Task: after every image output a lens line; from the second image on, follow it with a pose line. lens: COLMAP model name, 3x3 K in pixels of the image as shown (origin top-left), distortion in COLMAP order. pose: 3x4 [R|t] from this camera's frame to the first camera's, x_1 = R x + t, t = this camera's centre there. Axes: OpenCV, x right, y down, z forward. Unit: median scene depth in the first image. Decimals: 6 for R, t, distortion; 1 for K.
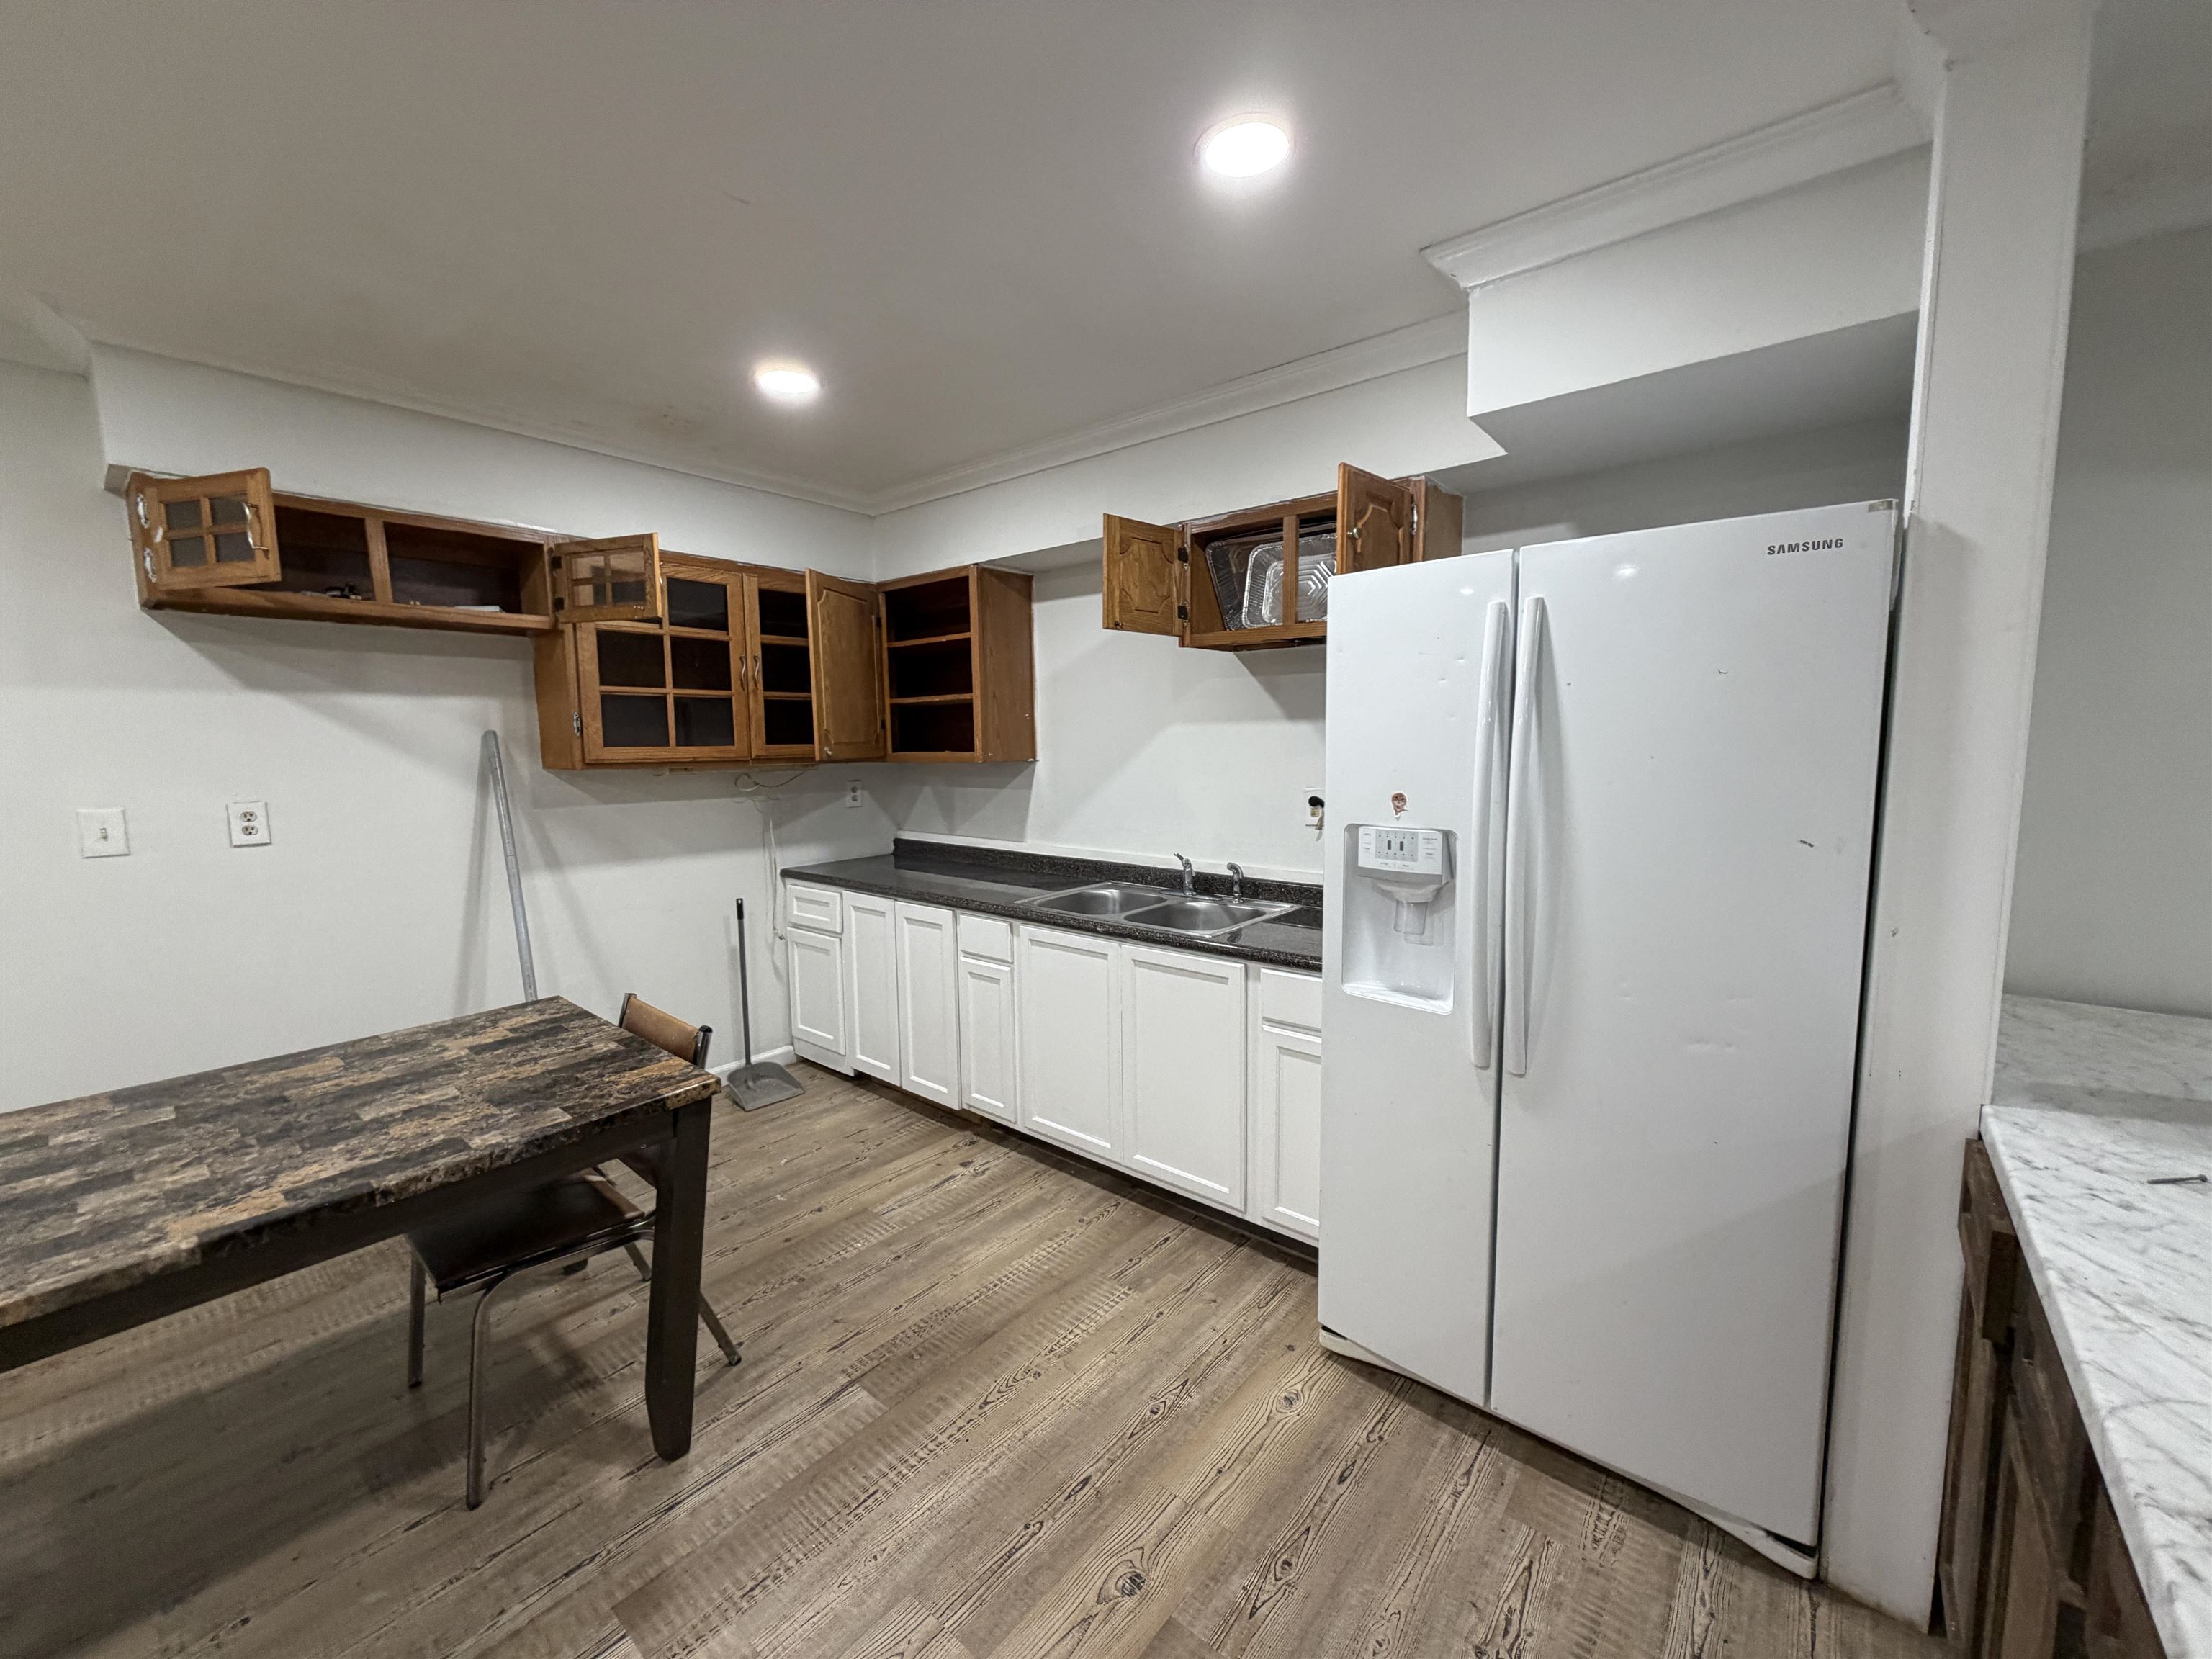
lens RADIAL K [[884.9, 0, 1104.9], [0, 884.9, 828.4], [0, 0, 1]] dist [-0.000330, 0.000975]
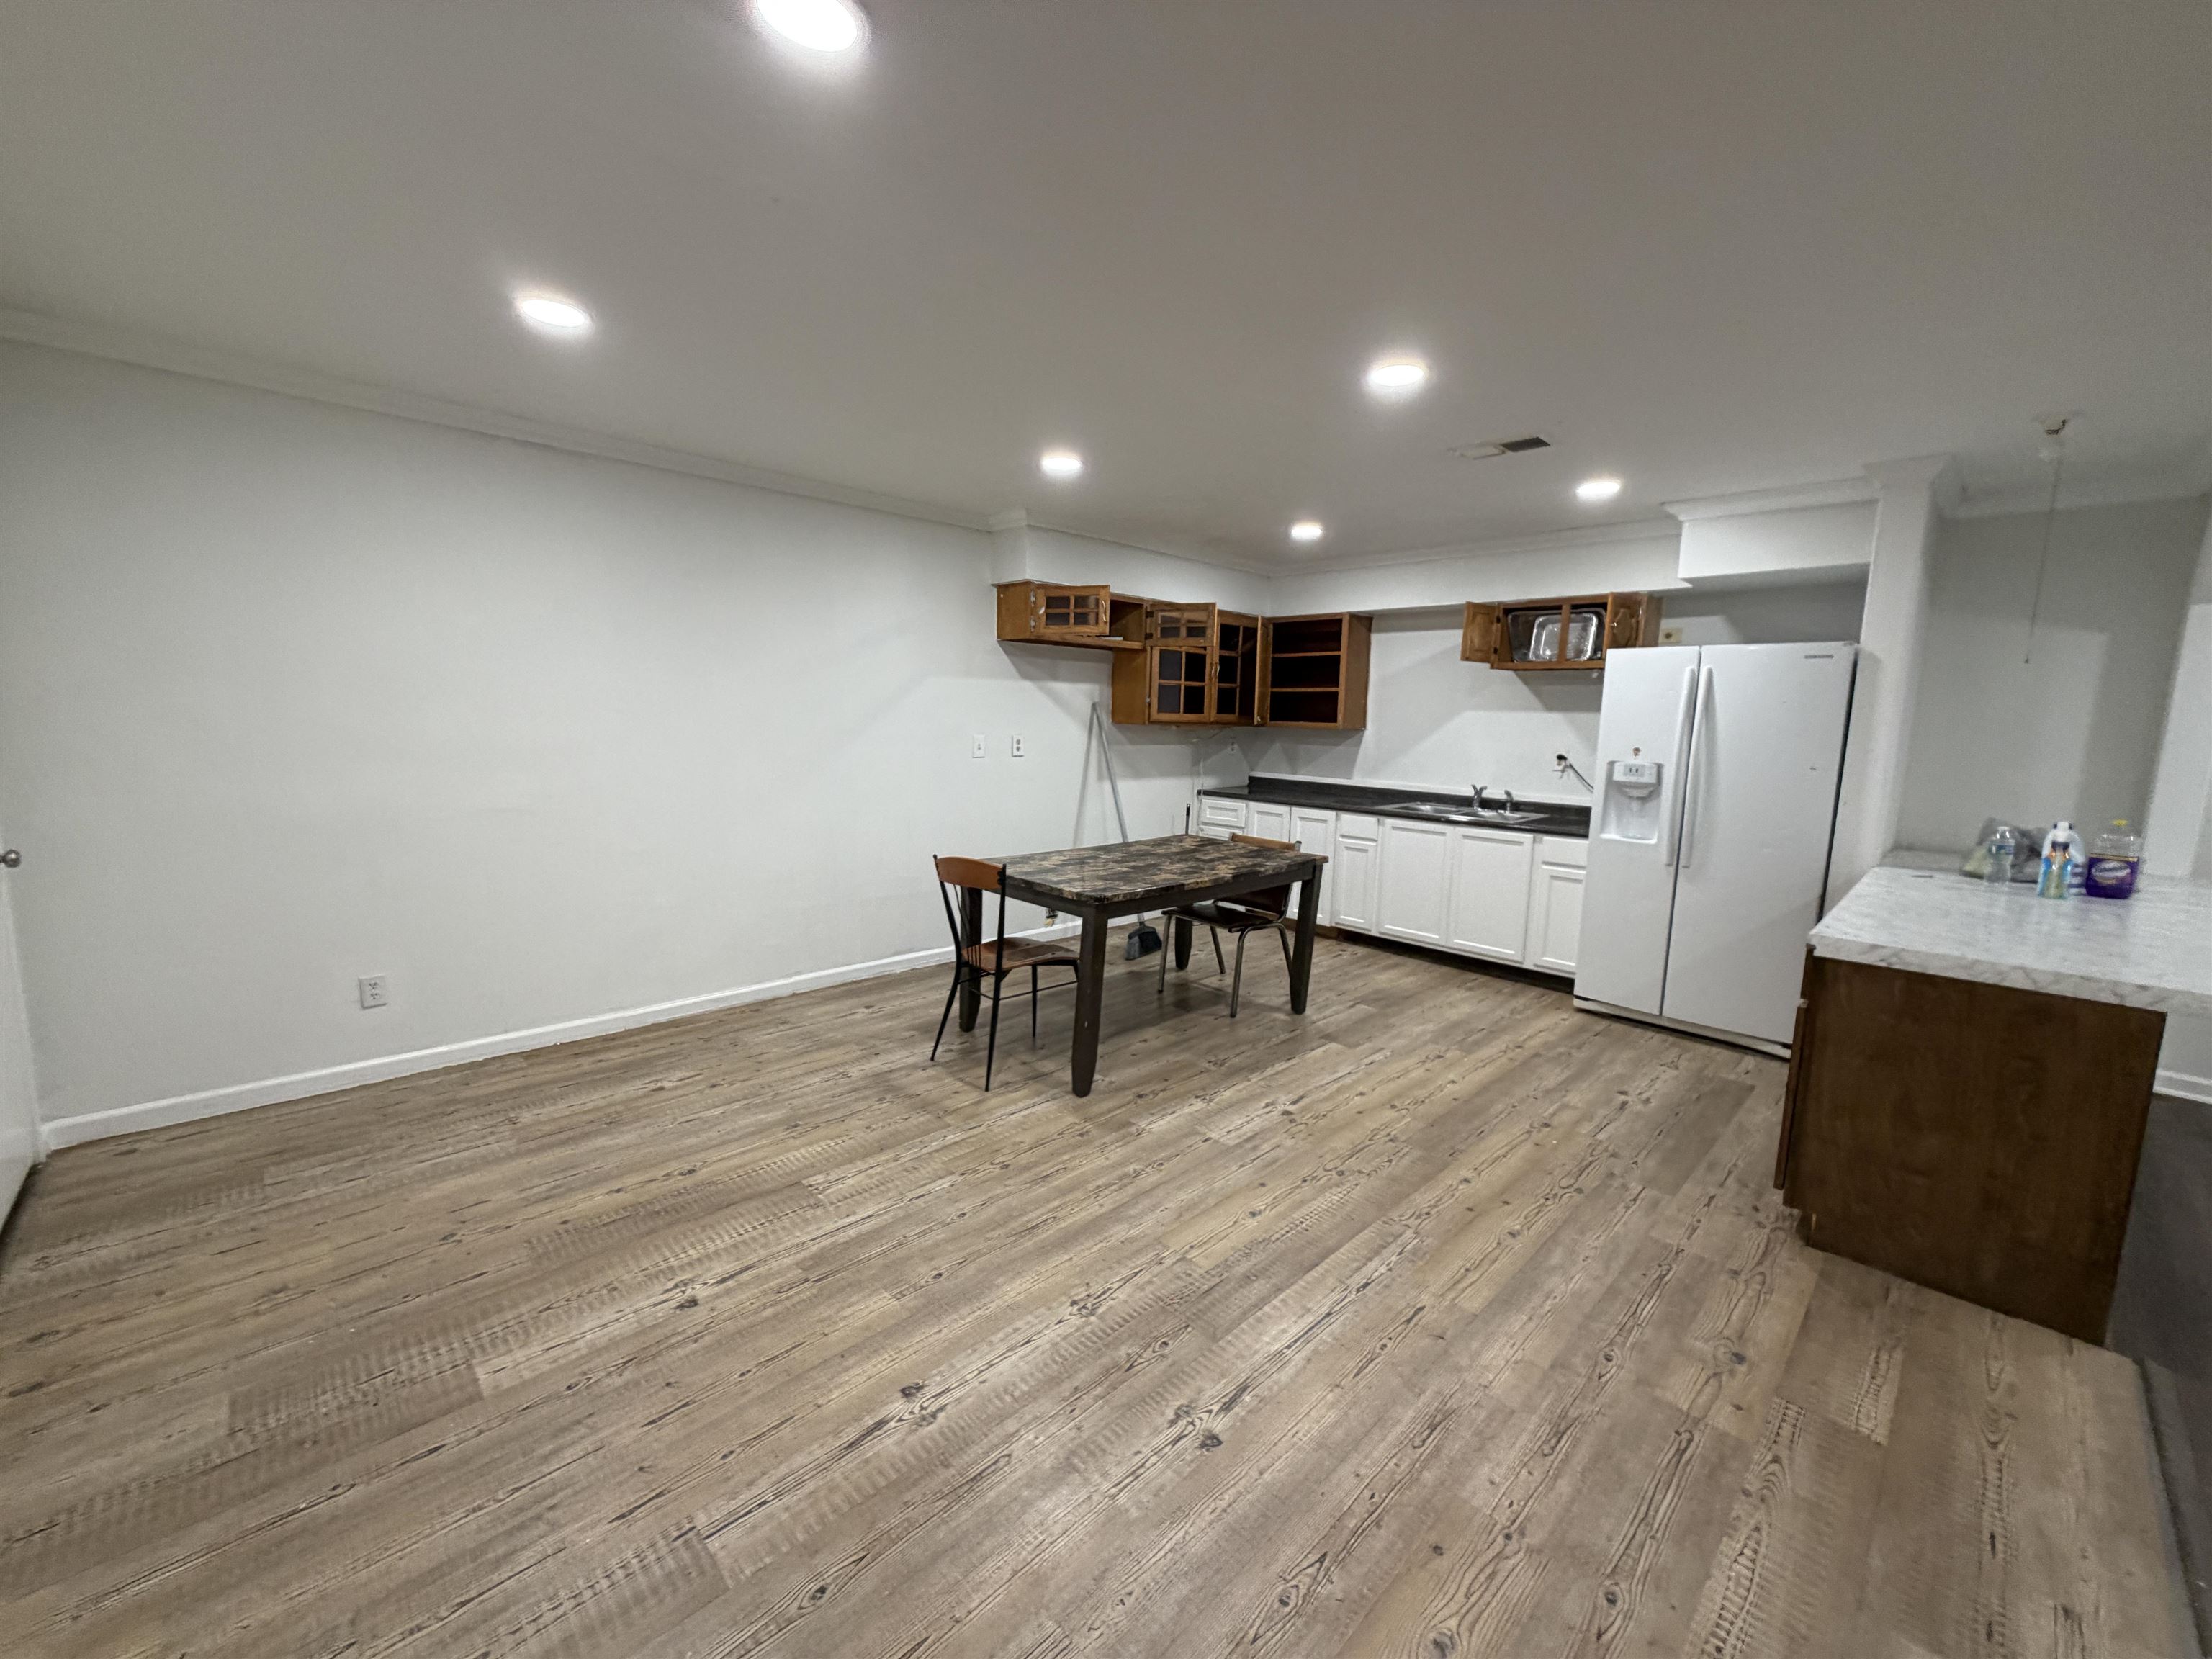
lens RADIAL K [[884.9, 0, 1107.3], [0, 884.9, 832.1], [0, 0, 1]] dist [-0.000330, 0.000975]
pose [[0.994058, 0.047570, -0.097911, -0.494253], [-0.044203, 0.998364, 0.036281, 0.097142], [0.099476, -0.031738, 0.994534, -0.882347]]
